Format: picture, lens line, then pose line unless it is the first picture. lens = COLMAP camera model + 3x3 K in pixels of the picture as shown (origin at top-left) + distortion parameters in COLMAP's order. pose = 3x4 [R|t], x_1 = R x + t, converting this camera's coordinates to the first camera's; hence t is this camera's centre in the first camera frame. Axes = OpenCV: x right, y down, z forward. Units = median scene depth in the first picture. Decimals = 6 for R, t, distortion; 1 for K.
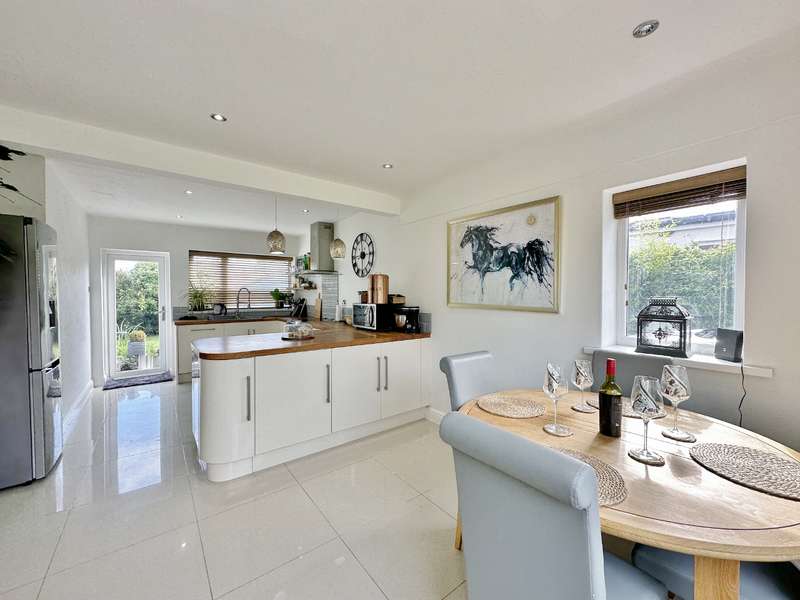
lens RADIAL K [[318.3, 0, 398.8], [0, 318.3, 299.0], [0, 0, 1]] dist [0.000203, 0.000684]
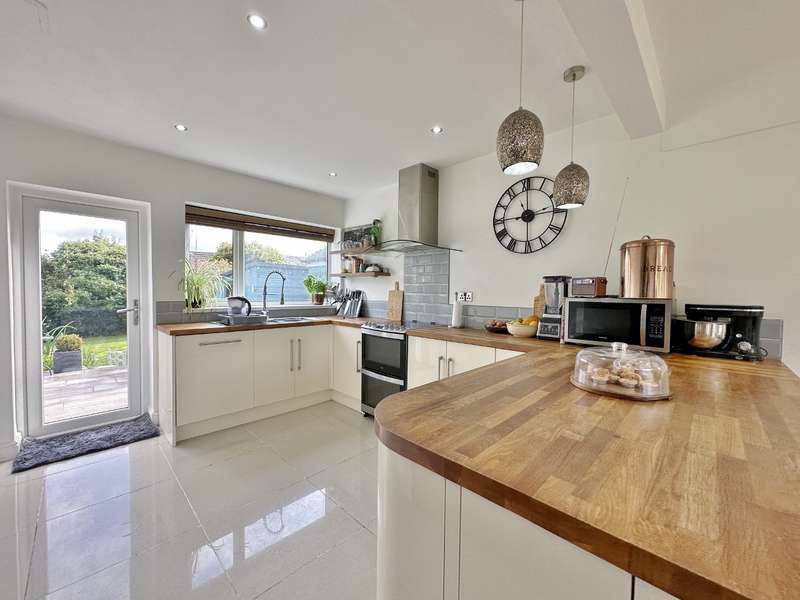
lens RADIAL K [[318.3, 0, 398.9], [0, 318.3, 299.3], [0, 0, 1]] dist [0.000203, 0.000684]
pose [[0.990838, 0.011041, 0.134605, -0.393968], [-0.012691, 0.999854, 0.011405, 0.010768], [-0.134459, -0.013009, 0.990834, 0.420708]]
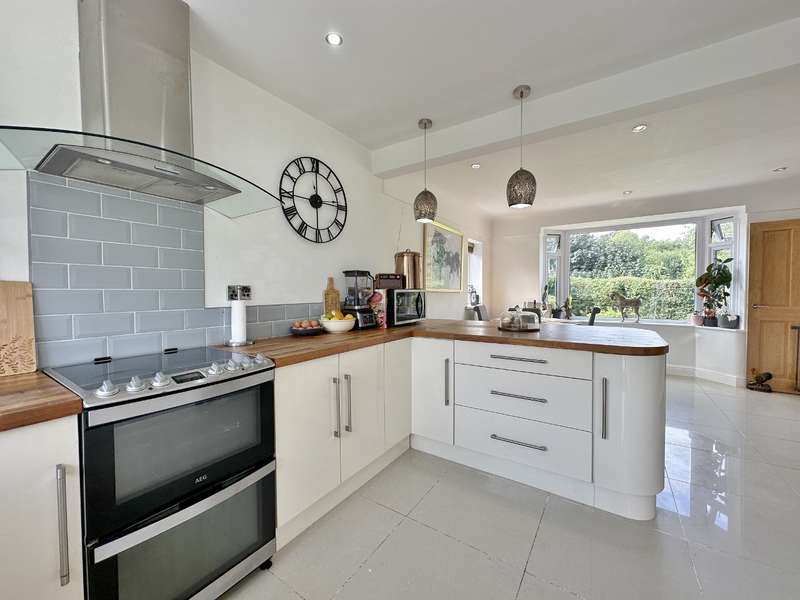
lens RADIAL K [[318.3, 0, 399.6], [0, 318.3, 299.6], [0, 0, 1]] dist [0.000203, 0.000684]
pose [[-0.312445, -0.020766, 0.949709, -0.614430], [0.022449, 0.999320, 0.029236, 0.012162], [-0.949671, 0.030454, -0.311767, 0.963669]]
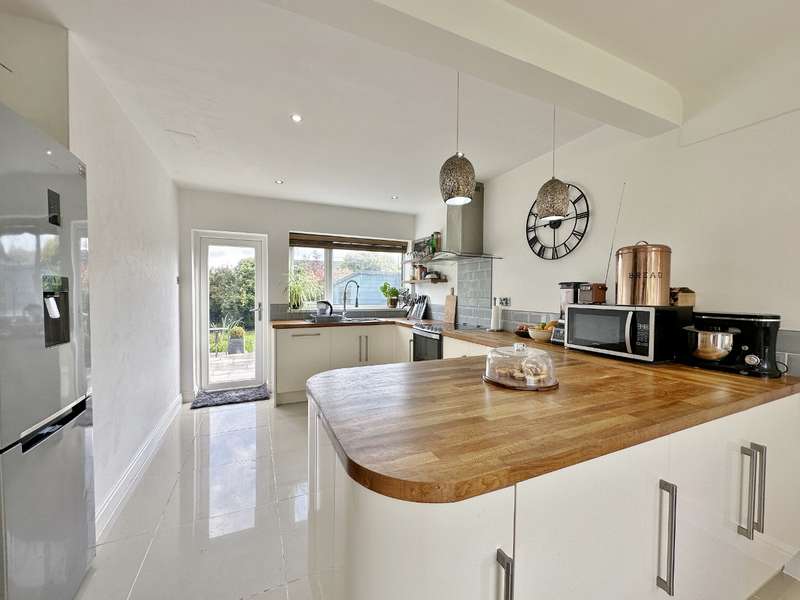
lens RADIAL K [[318.3, 0, 399.4], [0, 318.3, 299.6], [0, 0, 1]] dist [0.000203, 0.000684]
pose [[0.973692, 0.014663, -0.227397, -0.240194], [-0.013097, 0.999879, 0.008394, 0.004037], [0.227493, -0.005195, 0.973766, 0.333361]]
